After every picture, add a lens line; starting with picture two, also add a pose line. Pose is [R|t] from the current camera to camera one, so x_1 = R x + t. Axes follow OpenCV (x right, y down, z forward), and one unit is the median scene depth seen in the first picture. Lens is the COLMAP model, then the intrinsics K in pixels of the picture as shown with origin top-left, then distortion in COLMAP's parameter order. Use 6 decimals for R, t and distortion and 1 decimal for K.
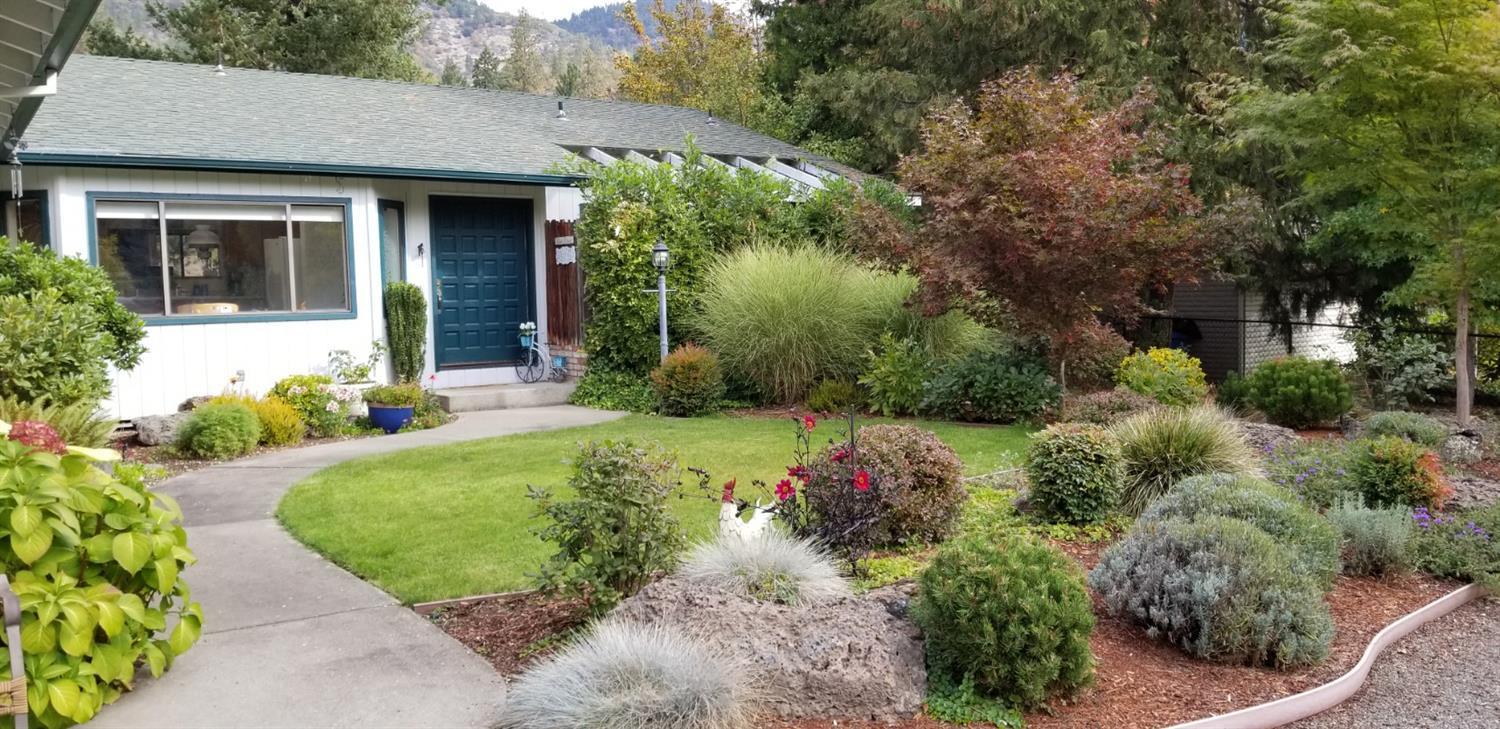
lens RADIAL K [[1162.8, 0, 743.3], [0, 1162.8, 367.9], [0, 0, 1]] dist [0.077831, -0.133280]
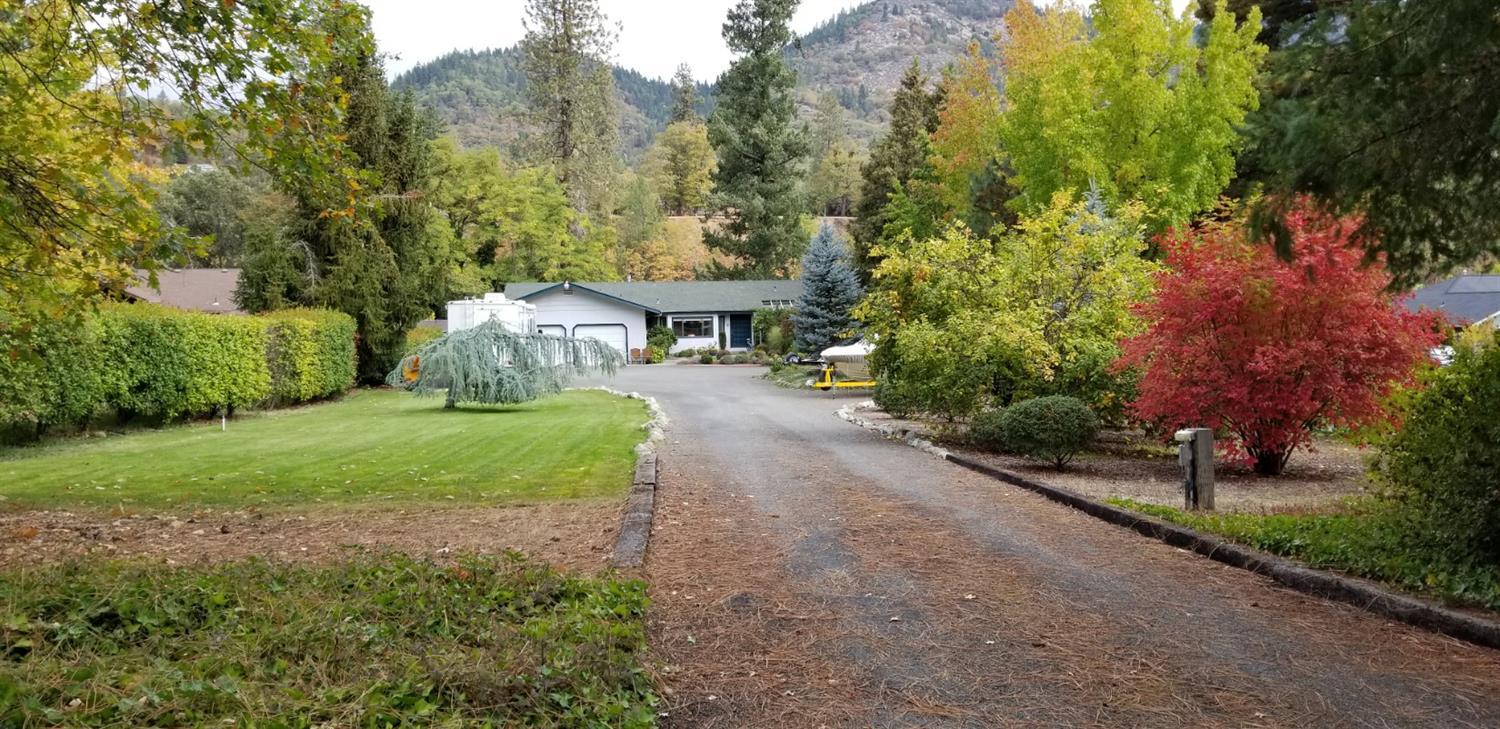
lens RADIAL K [[1162.8, 0, 780.3], [0, 1162.8, 379.5], [0, 0, 1]] dist [0.077831, -0.133280]
pose [[0.871348, 0.035550, -0.489377, 2.670690], [-0.035861, 0.999319, 0.008741, 0.098266], [0.489354, 0.009933, 0.872029, -3.686022]]
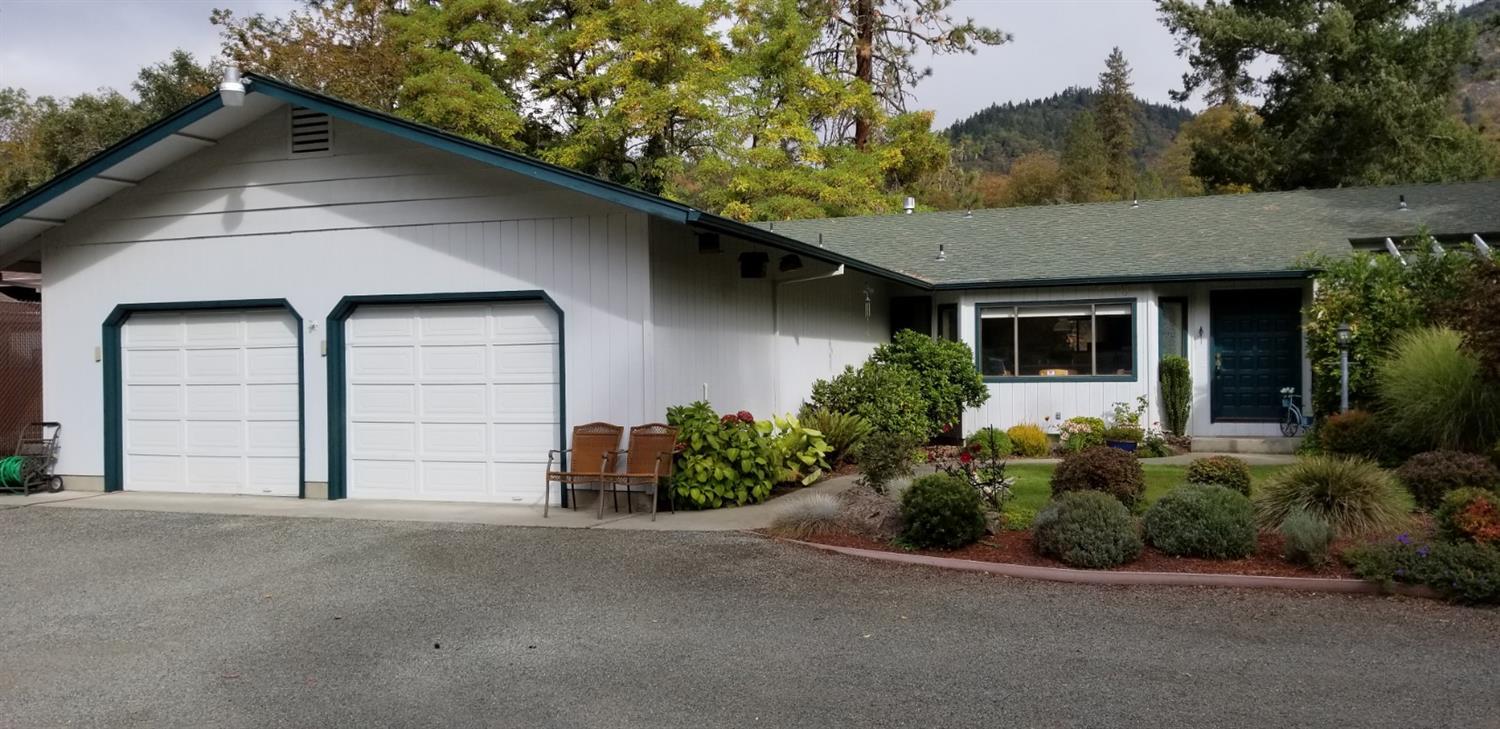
lens RADIAL K [[1162.8, 0, 788.9], [0, 1162.8, 381.8], [0, 0, 1]] dist [0.077831, -0.133280]
pose [[0.572395, 0.020517, -0.819721, 0.594150], [-0.058019, 0.998195, -0.015529, 0.005260], [0.817923, 0.056448, 0.572552, -0.164678]]
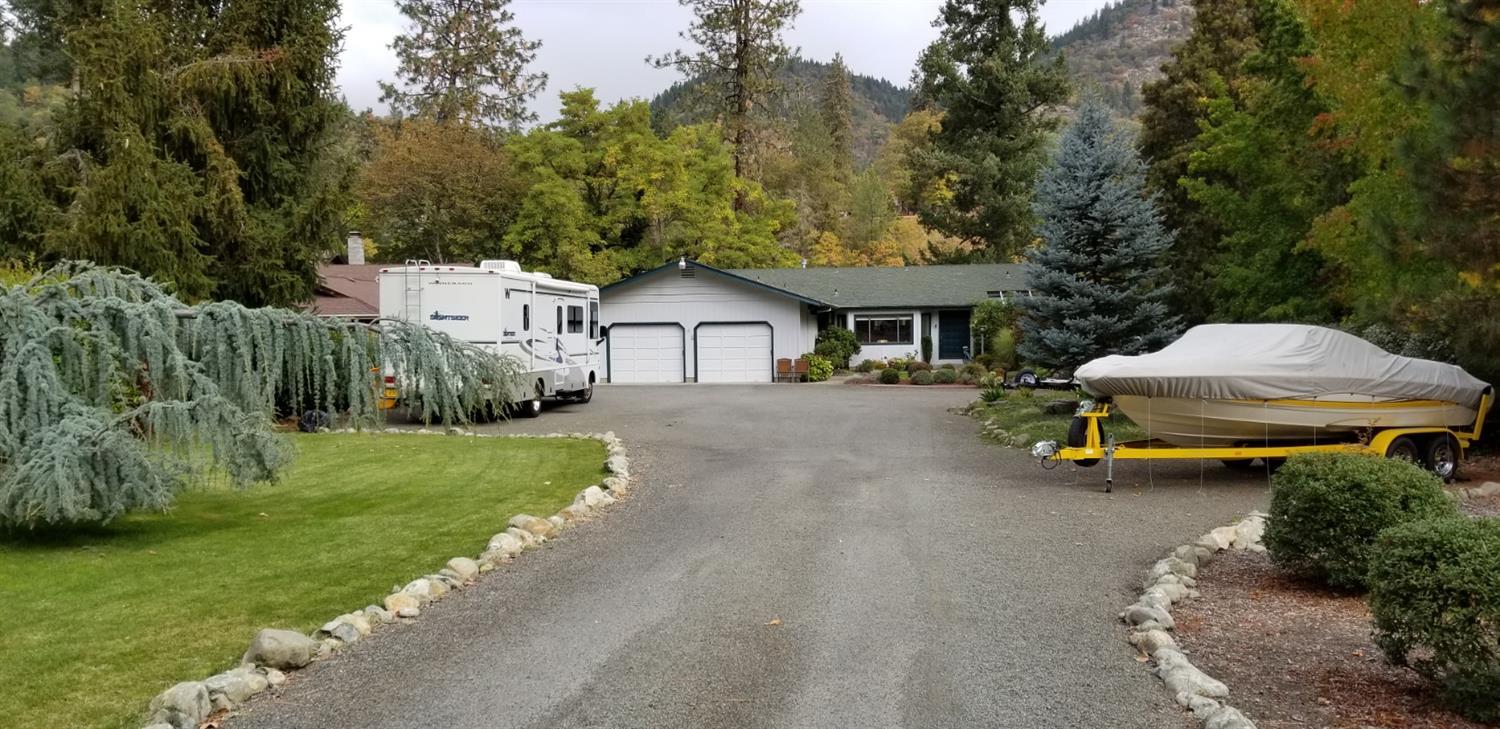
lens RADIAL K [[1162.8, 0, 757.3], [0, 1162.8, 400.4], [0, 0, 1]] dist [0.077831, -0.133280]
pose [[0.736044, 0.052831, -0.674869, 1.894224], [-0.048415, 0.998505, 0.025362, 0.070227], [0.675200, 0.014006, 0.737502, -2.185729]]
